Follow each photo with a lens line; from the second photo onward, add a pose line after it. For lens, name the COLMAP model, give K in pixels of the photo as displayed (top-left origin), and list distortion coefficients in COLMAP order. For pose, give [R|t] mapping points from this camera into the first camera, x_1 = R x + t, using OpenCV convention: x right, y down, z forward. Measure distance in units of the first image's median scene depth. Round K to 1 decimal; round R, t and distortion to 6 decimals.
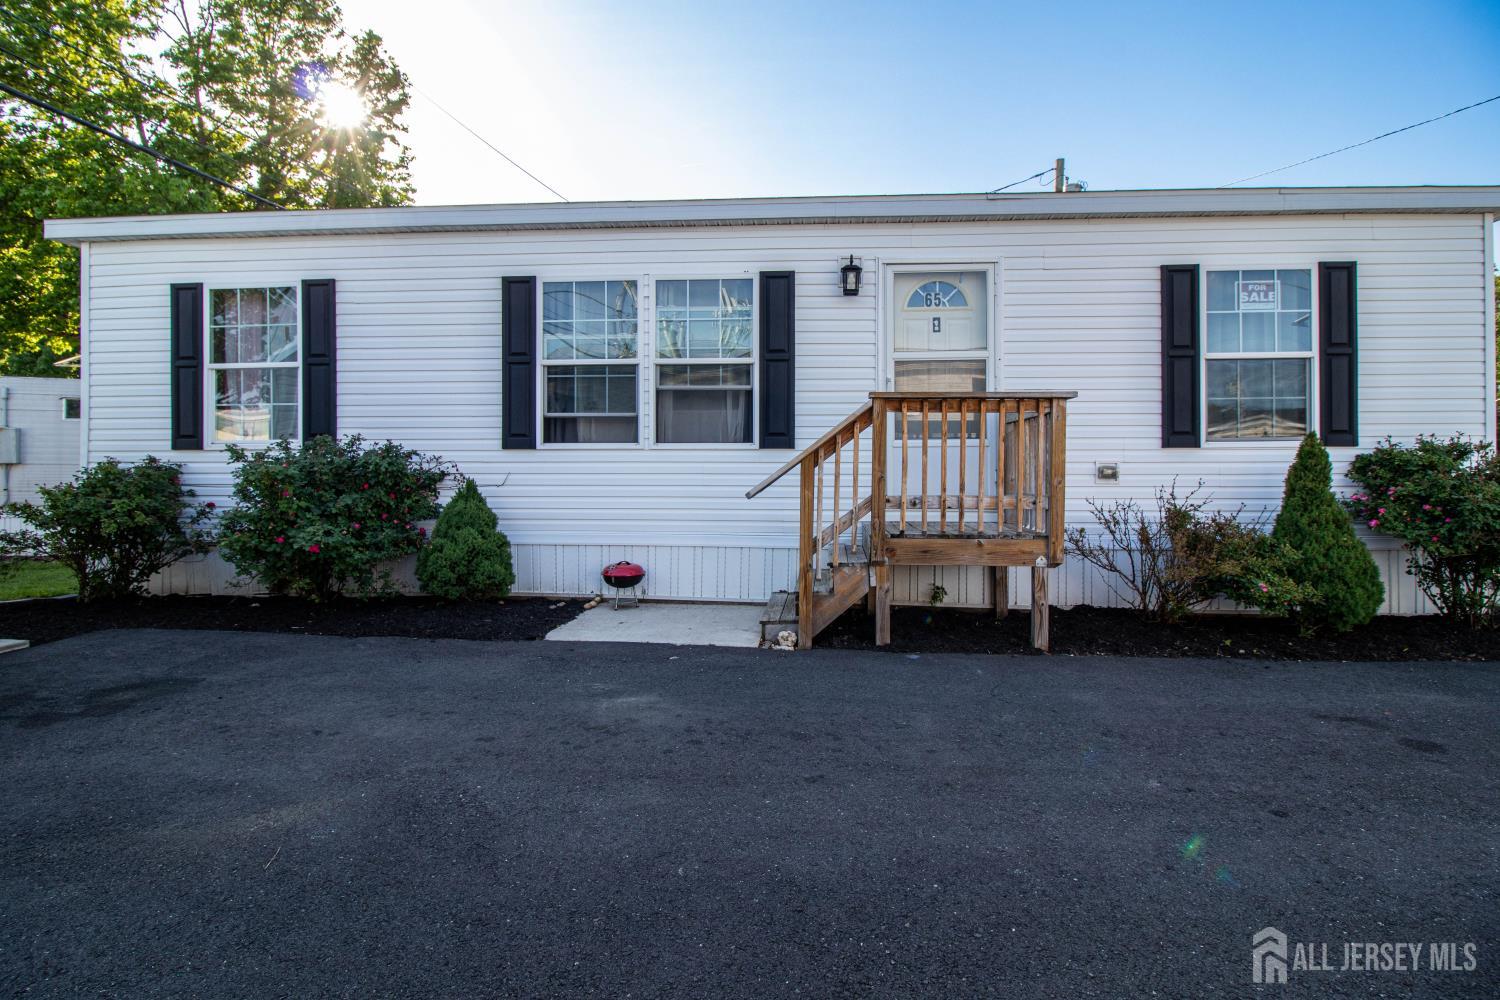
lens RADIAL K [[586.2, 0, 750.0], [0, 586.2, 500.0], [0, 0, 1]] dist [-0.003442, -0.000322]
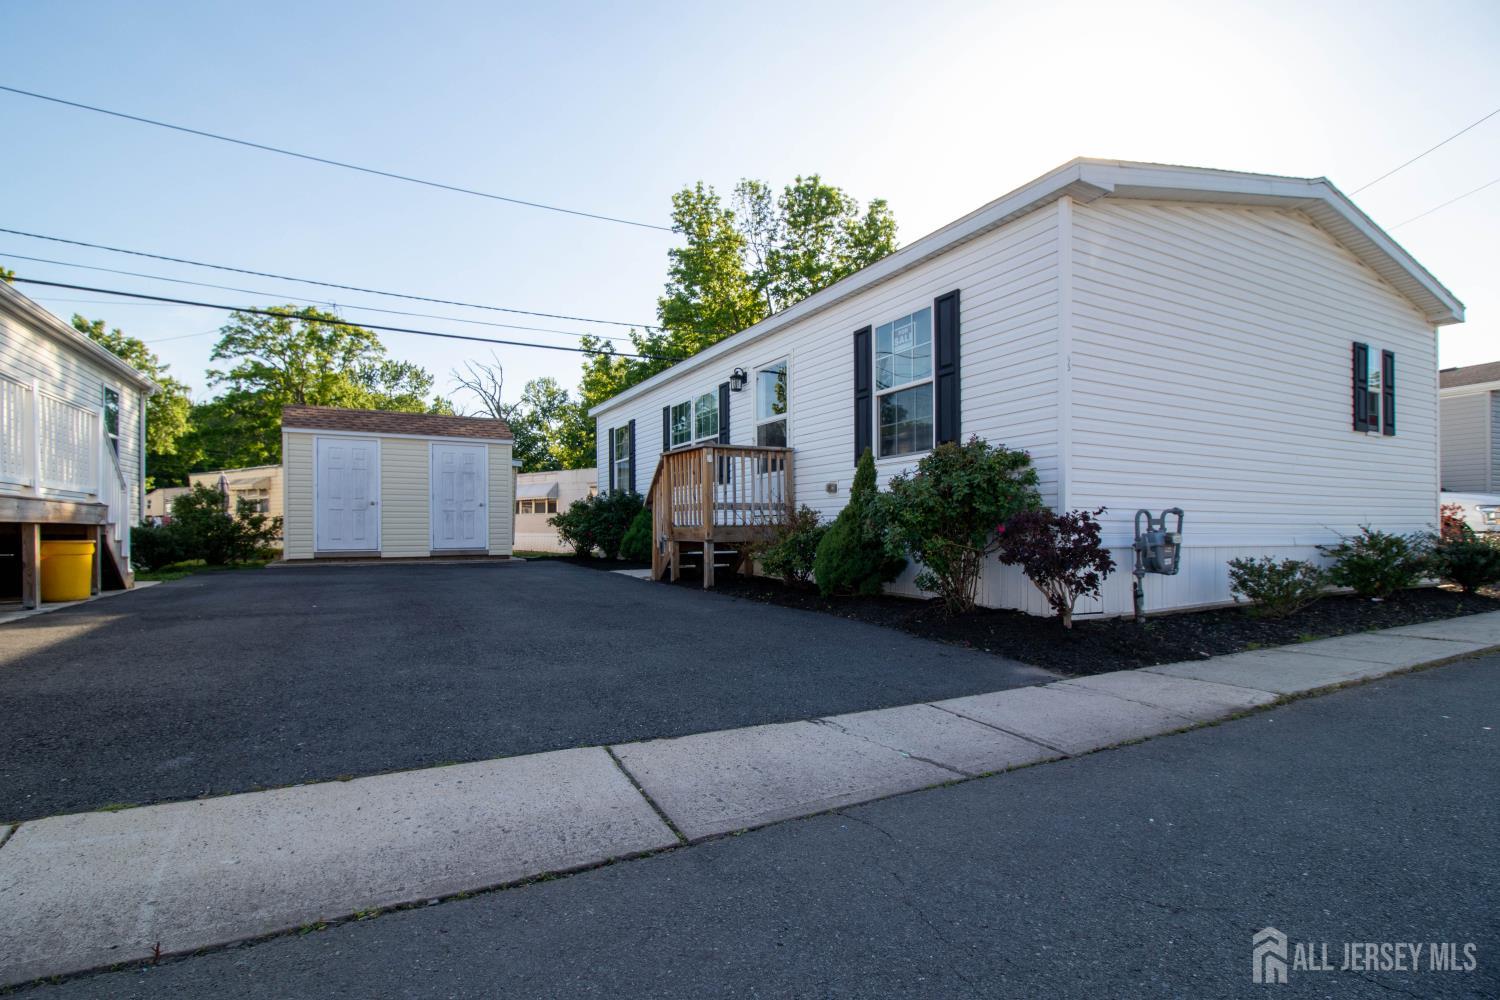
lens RADIAL K [[708.8, 0, 749.6], [0, 708.8, 533.0], [0, 0, 1]] dist [0.000799, 0.000020]
pose [[0.532846, -0.002029, -0.846210, 0.775057], [0.049061, 0.998389, 0.028499, 0.002579], [0.844789, -0.056702, 0.532087, -0.043084]]
